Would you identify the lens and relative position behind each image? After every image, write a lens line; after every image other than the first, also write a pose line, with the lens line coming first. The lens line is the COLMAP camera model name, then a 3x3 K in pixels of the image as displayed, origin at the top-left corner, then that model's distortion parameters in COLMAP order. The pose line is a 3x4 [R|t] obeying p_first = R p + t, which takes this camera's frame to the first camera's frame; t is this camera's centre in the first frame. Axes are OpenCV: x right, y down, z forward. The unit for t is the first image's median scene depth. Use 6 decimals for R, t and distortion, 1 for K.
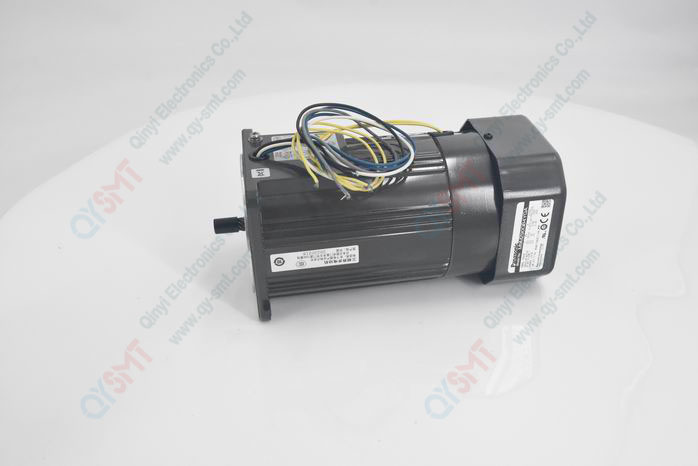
lens RADIAL K [[737.0, 0, 348.4], [0, 737.0, 233.1], [0, 0, 1]] dist [0.013236, 0.000000]
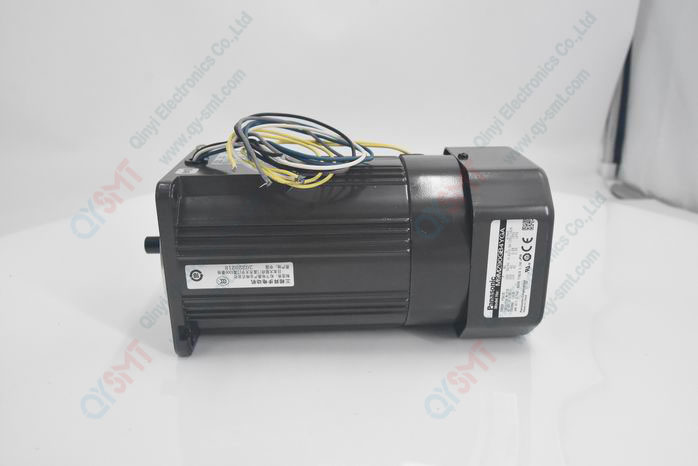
lens RADIAL K [[614.8, 0, 349.6], [0, 614.8, 232.6], [0, 0, 1]] dist [-0.074210, -0.004035]
pose [[0.991899, 0.045471, -0.118610, 0.151814], [-0.074267, 0.965113, -0.251079, 0.147602], [0.103055, 0.257854, 0.960672, 0.336109]]
